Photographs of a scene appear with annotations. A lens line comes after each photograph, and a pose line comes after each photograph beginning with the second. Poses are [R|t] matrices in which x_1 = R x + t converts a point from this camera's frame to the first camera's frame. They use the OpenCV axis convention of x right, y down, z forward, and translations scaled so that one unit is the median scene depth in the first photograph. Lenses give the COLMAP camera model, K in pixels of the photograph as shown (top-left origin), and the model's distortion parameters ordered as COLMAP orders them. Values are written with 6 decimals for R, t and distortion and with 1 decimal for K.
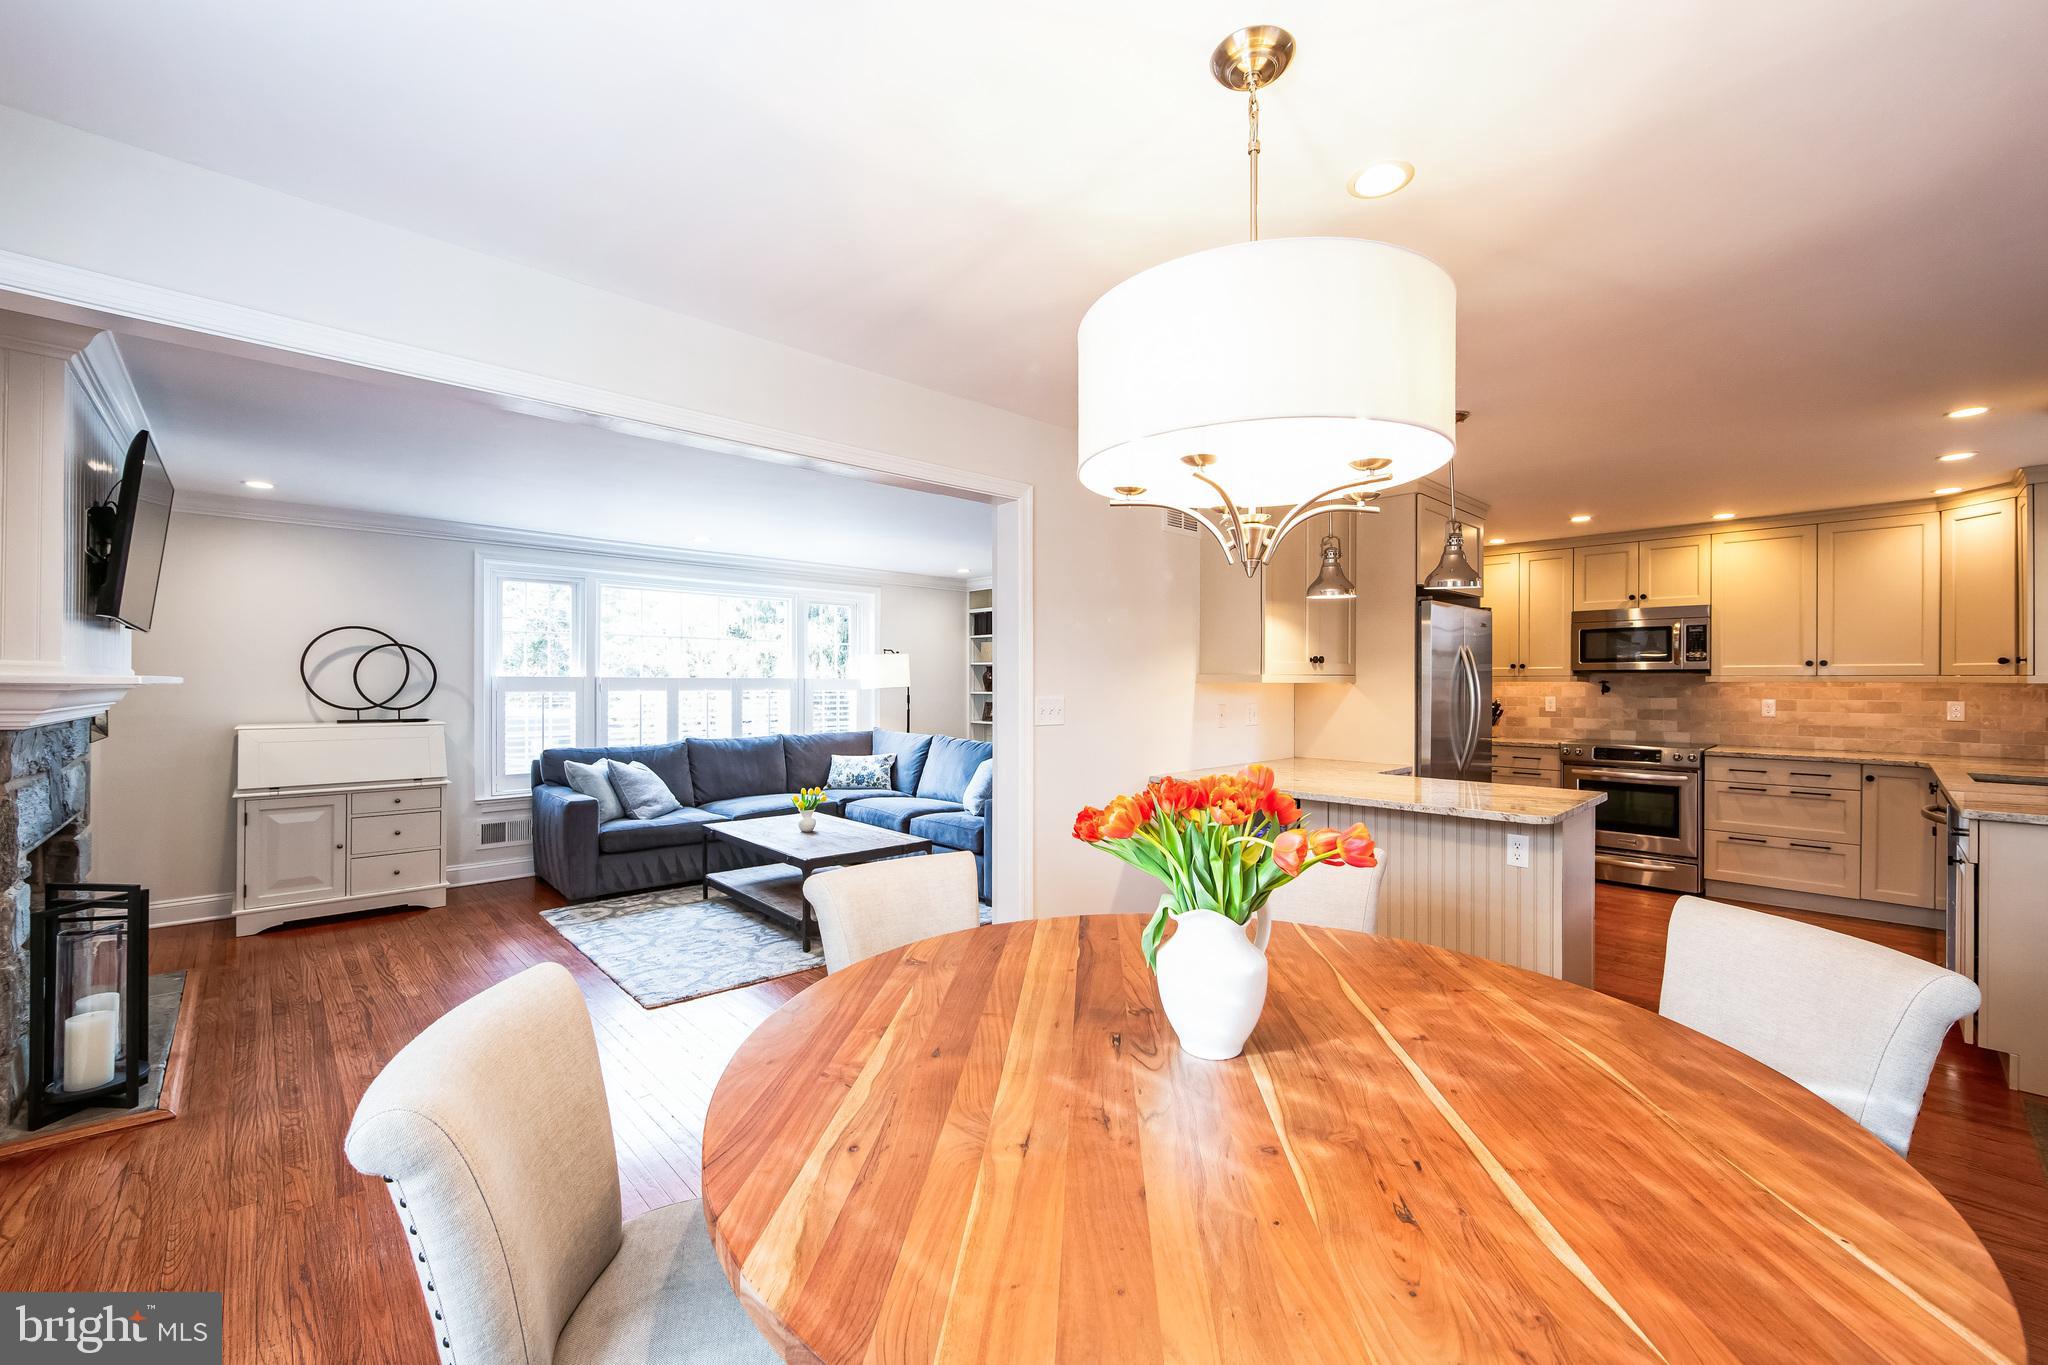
lens RADIAL K [[823.0, 0, 1031.7], [0, 823.0, 679.8], [0, 0, 1]] dist [-0.009279, 0.000574]
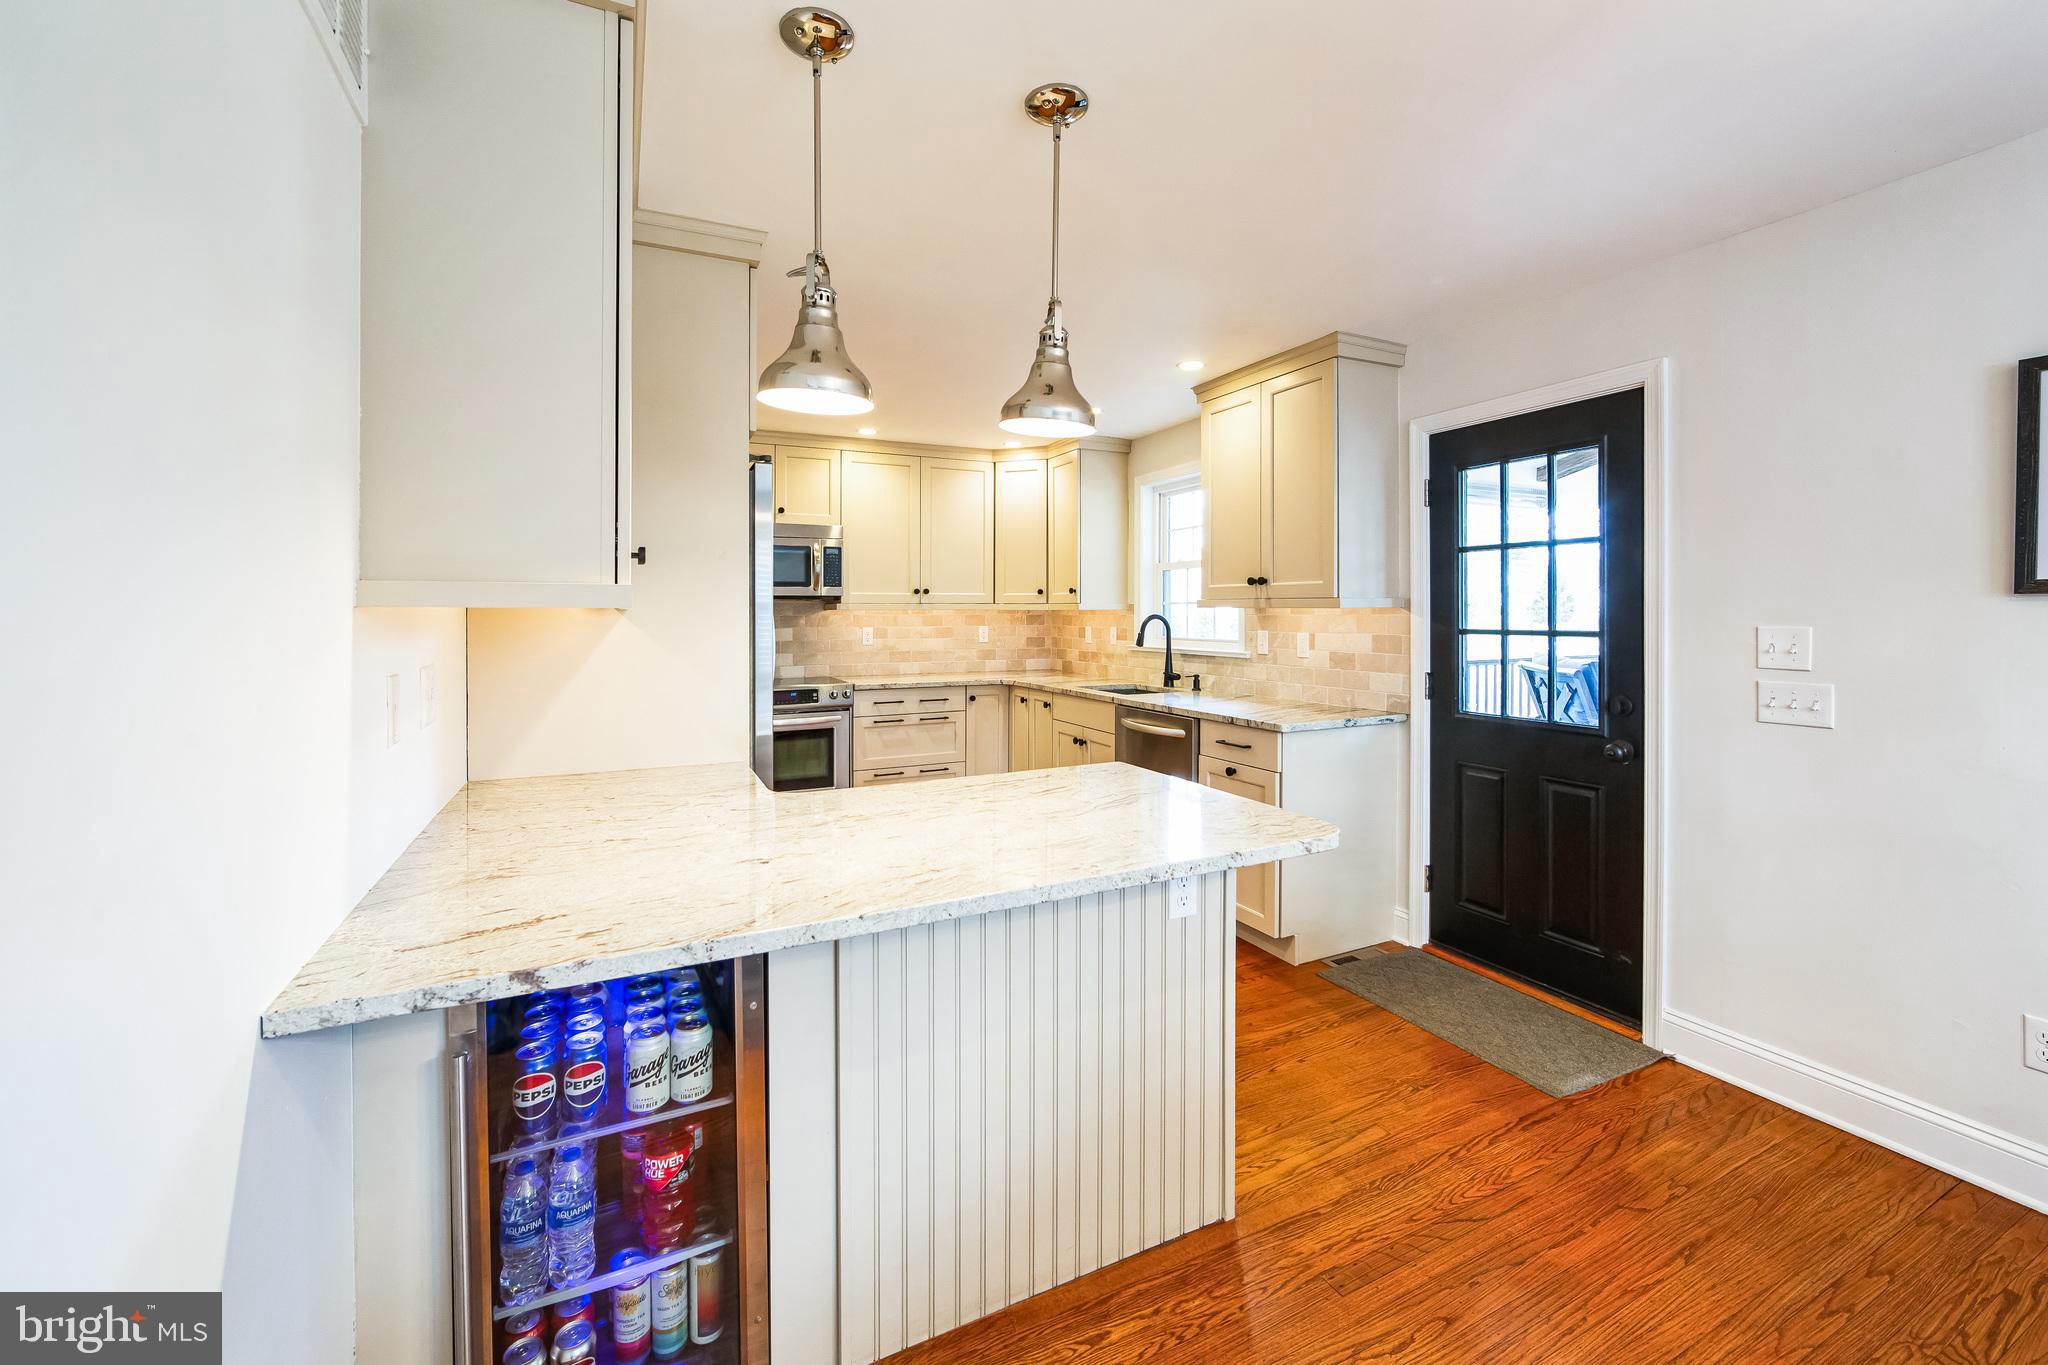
lens RADIAL K [[823.0, 0, 1051.2], [0, 823.0, 620.7], [0, 0, 1]] dist [-0.009279, 0.000574]
pose [[0.278170, -0.011111, 0.960467, 0.004830], [0.002804, 0.999938, 0.010756, 0.005718], [-0.960528, -0.000299, 0.278184, 0.524483]]
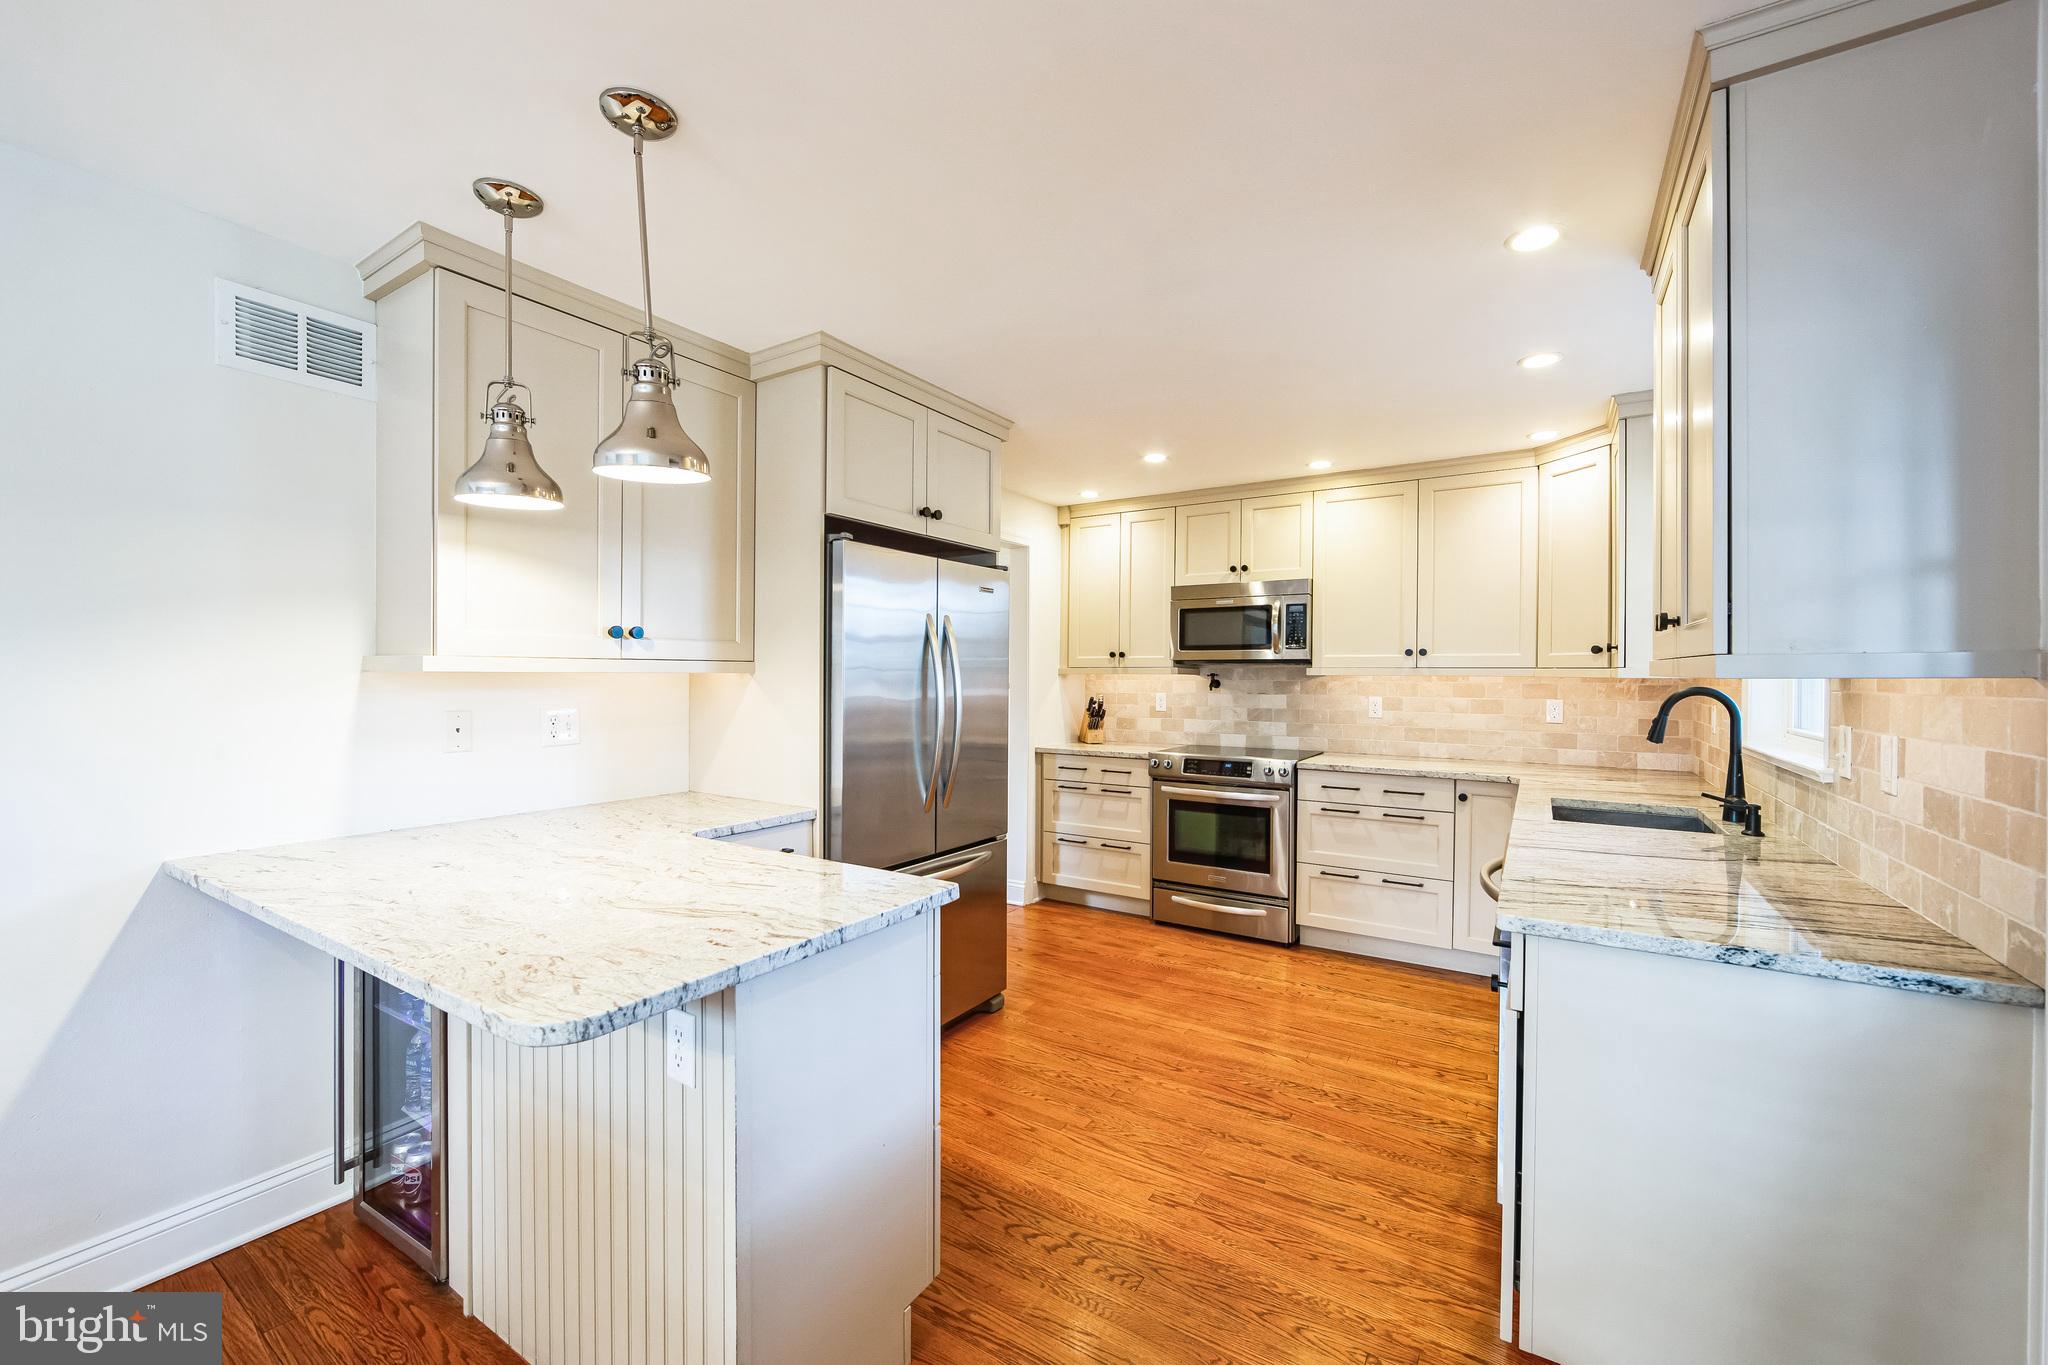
lens RADIAL K [[823.0, 0, 1046.0], [0, 823.0, 677.3], [0, 0, 1]] dist [-0.009279, 0.000574]
pose [[0.965911, 0.004626, 0.258832, 0.378167], [-0.005685, 0.999978, 0.003345, 0.003589], [-0.258811, -0.004702, 0.965916, 0.294735]]
